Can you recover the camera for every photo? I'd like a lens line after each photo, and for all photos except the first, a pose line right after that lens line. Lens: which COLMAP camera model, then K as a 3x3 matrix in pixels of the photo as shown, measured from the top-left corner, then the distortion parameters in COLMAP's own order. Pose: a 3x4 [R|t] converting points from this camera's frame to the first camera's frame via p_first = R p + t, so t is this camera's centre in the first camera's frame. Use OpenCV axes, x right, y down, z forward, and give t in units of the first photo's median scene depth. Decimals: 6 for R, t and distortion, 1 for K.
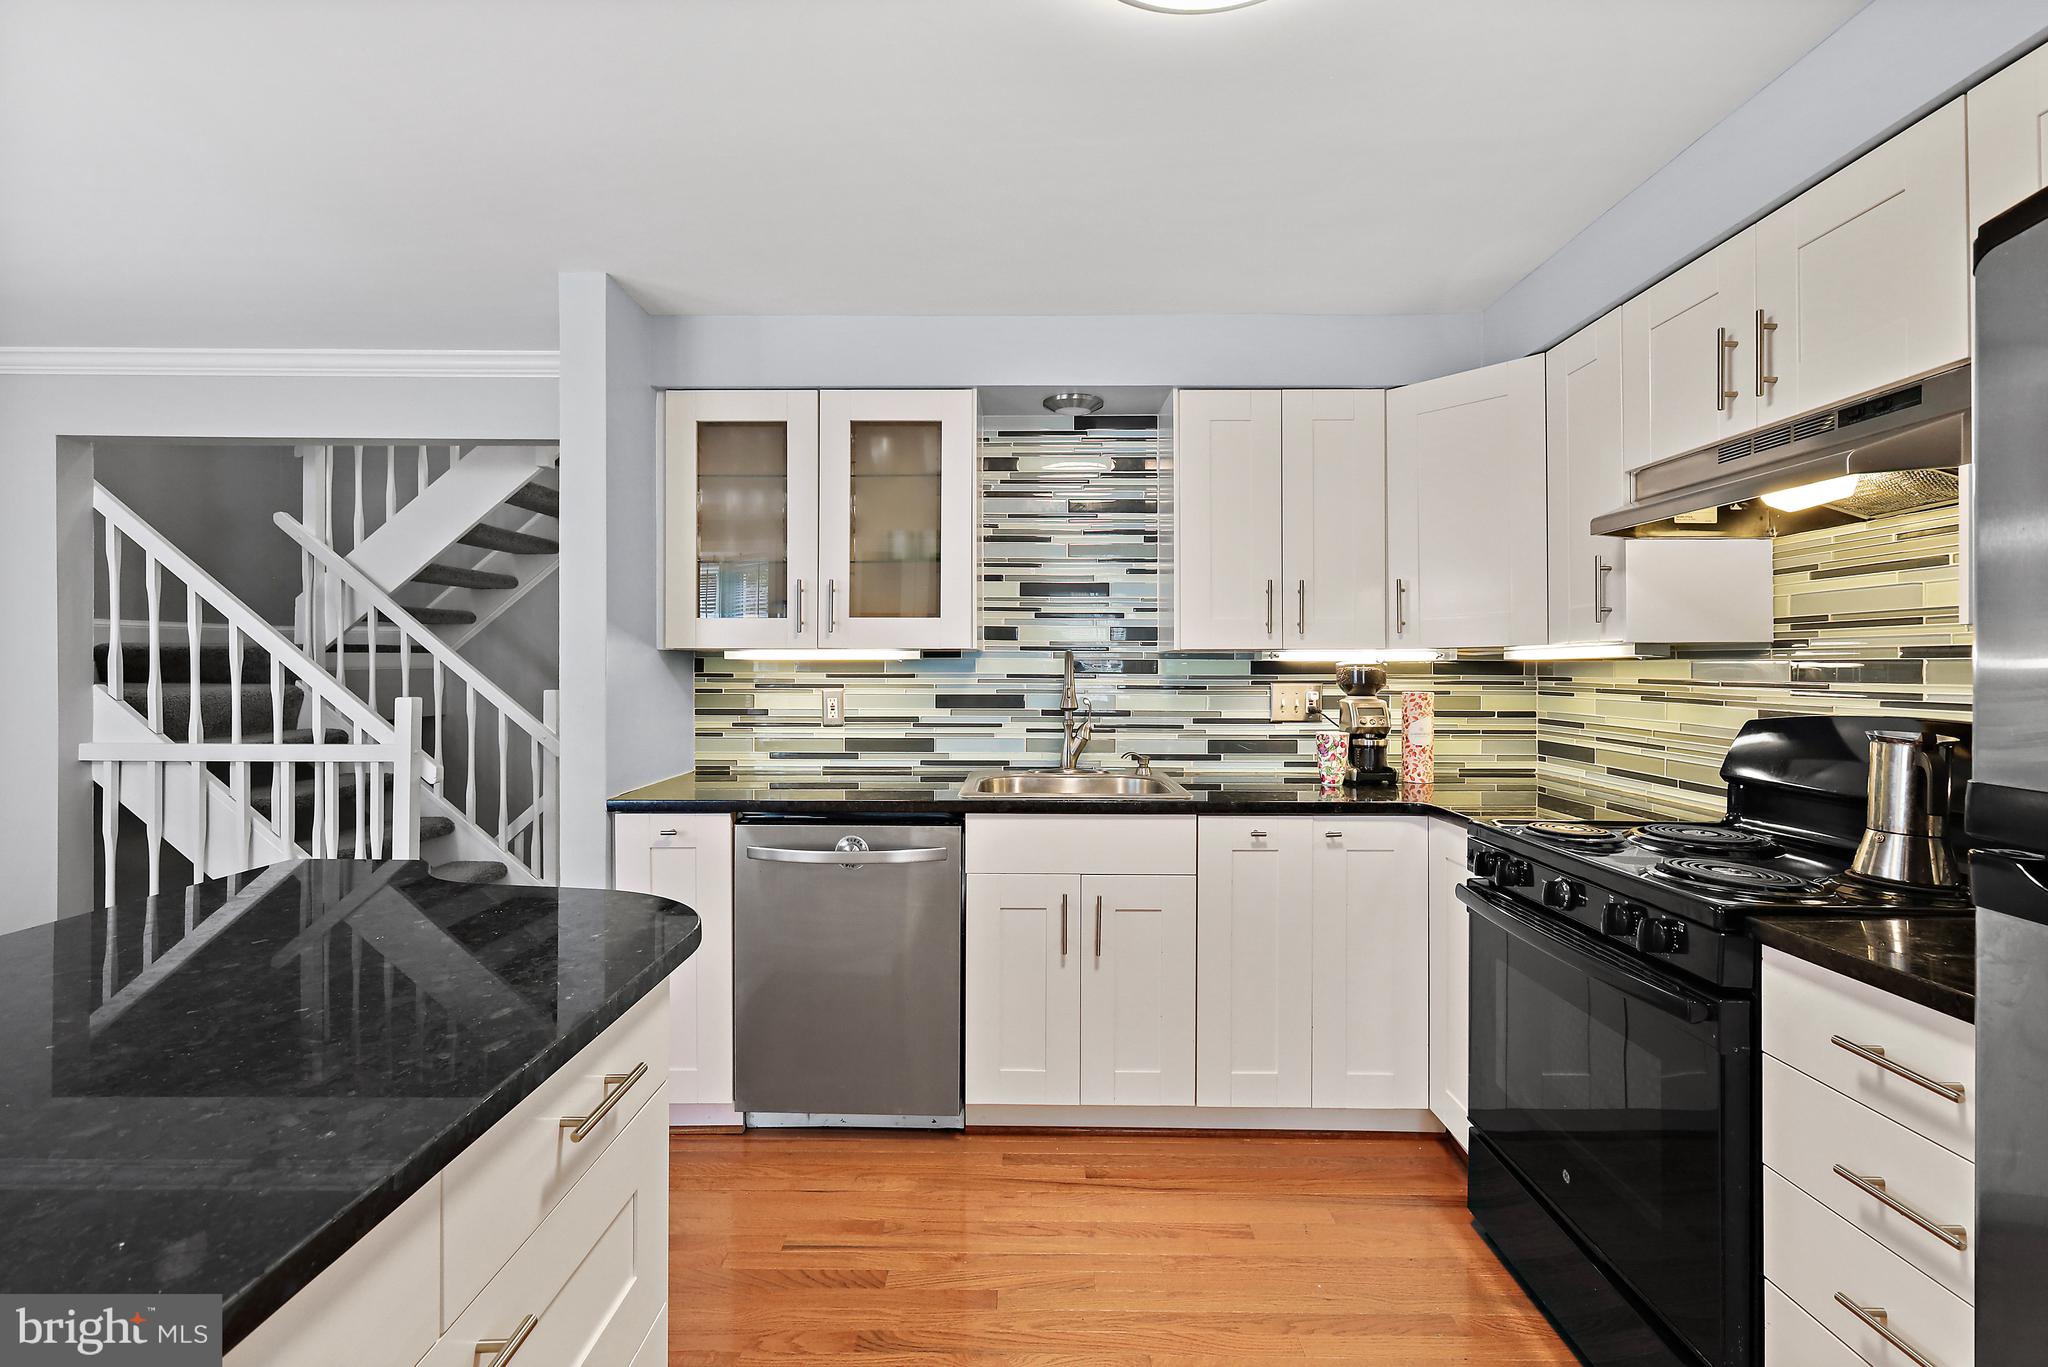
lens RADIAL K [[920.1, 0, 1045.6], [0, 920.1, 666.2], [0, 0, 1]] dist [-0.000390, -0.000057]
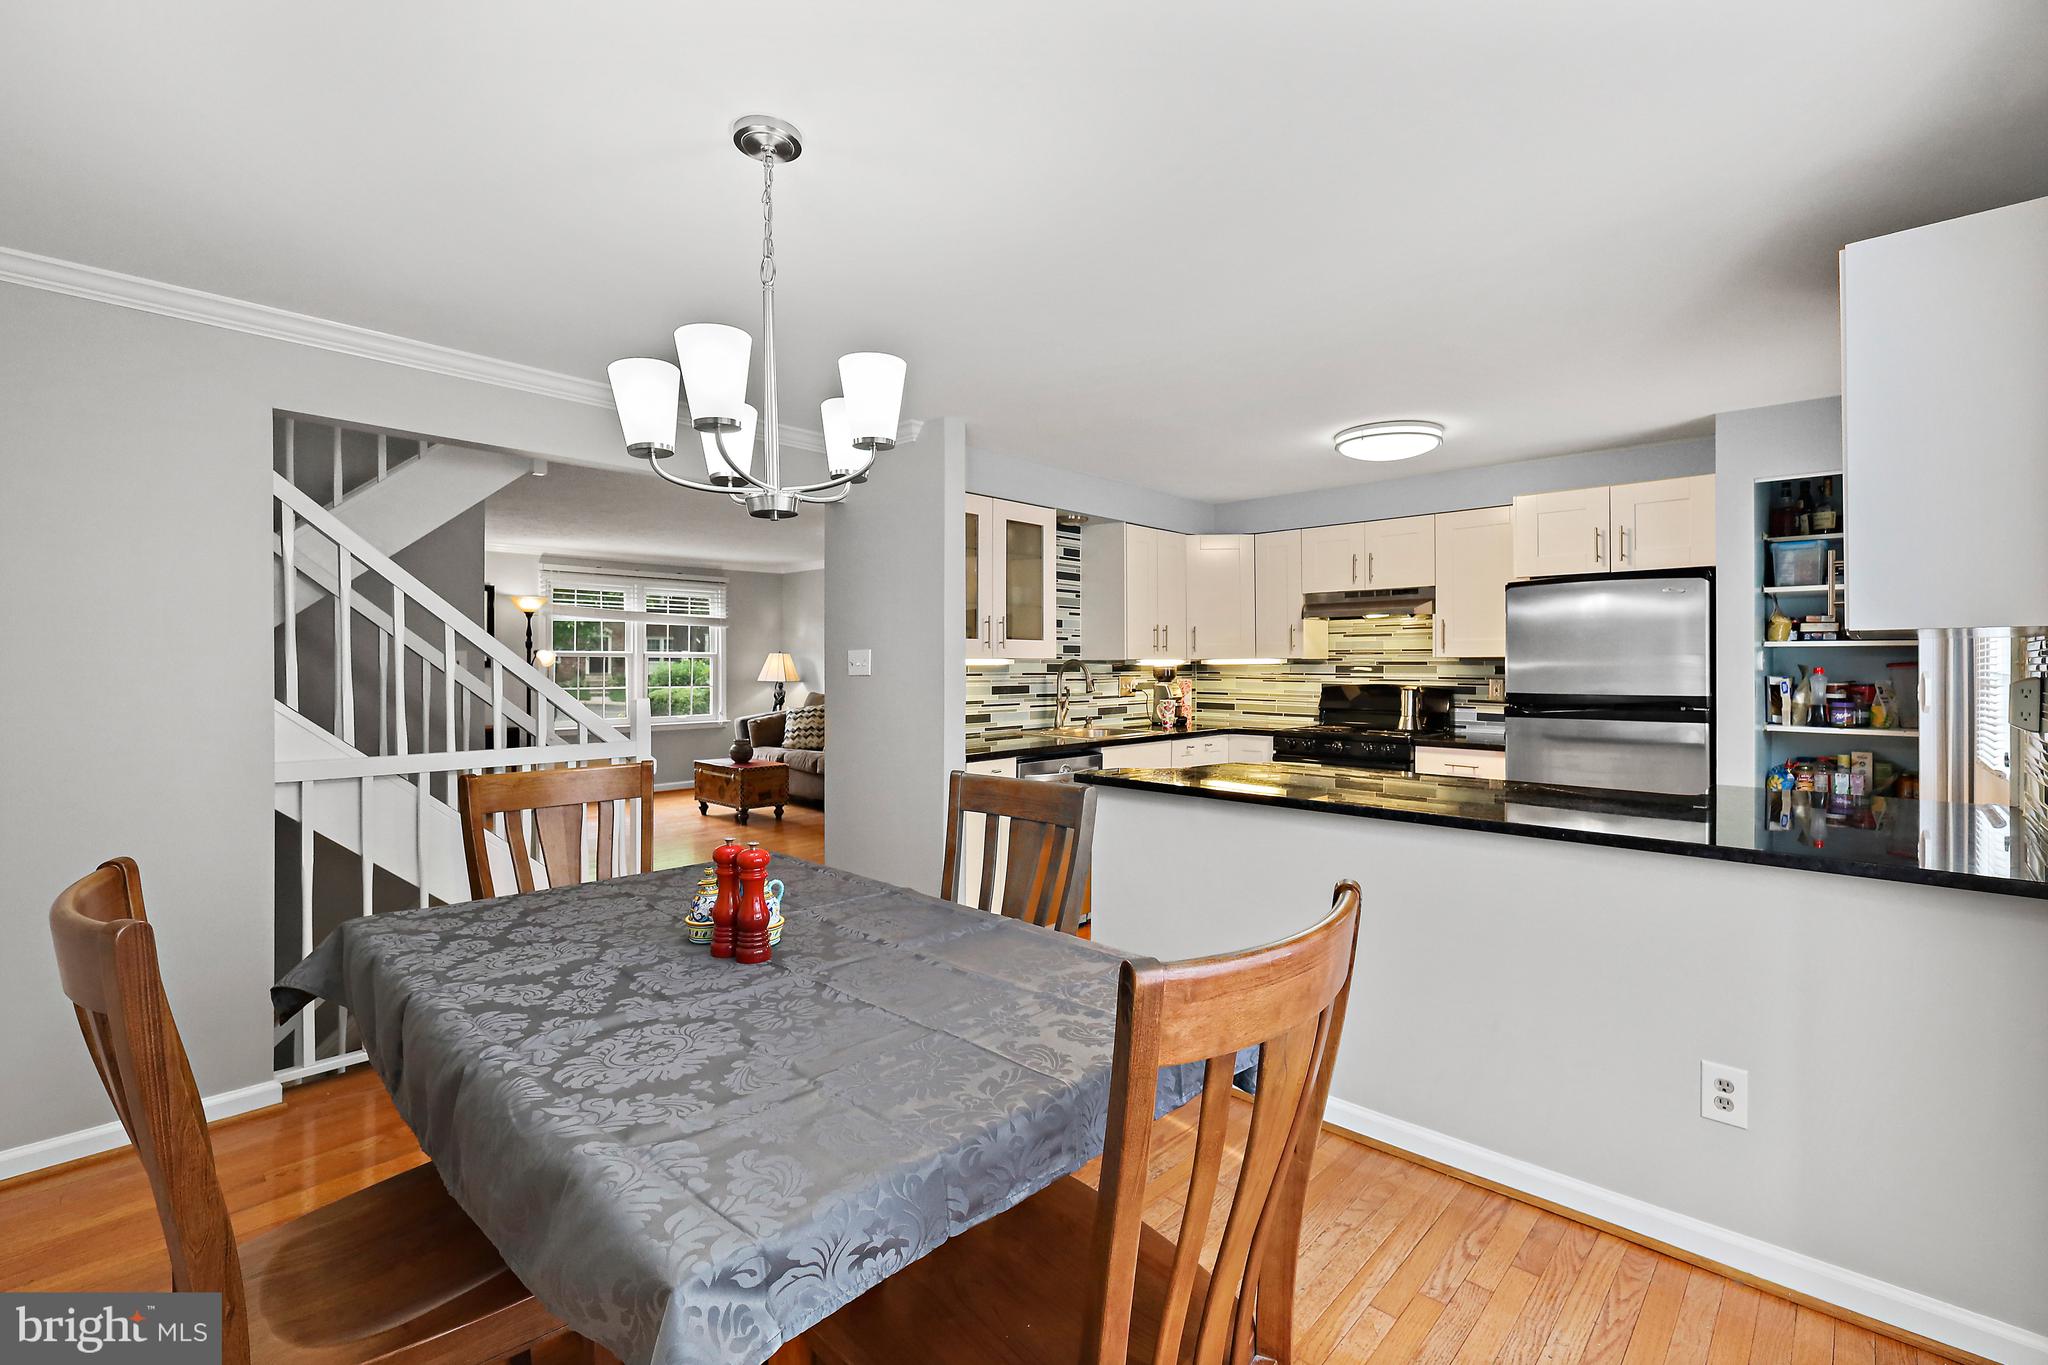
lens RADIAL K [[920.1, 0, 1045.6], [0, 920.1, 665.2], [0, 0, 1]] dist [-0.000390, -0.000057]
pose [[0.660283, -0.003508, 0.751008, -1.257542], [-0.000492, 0.999987, 0.005104, -0.013984], [-0.751016, -0.003740, 0.660273, -0.123405]]
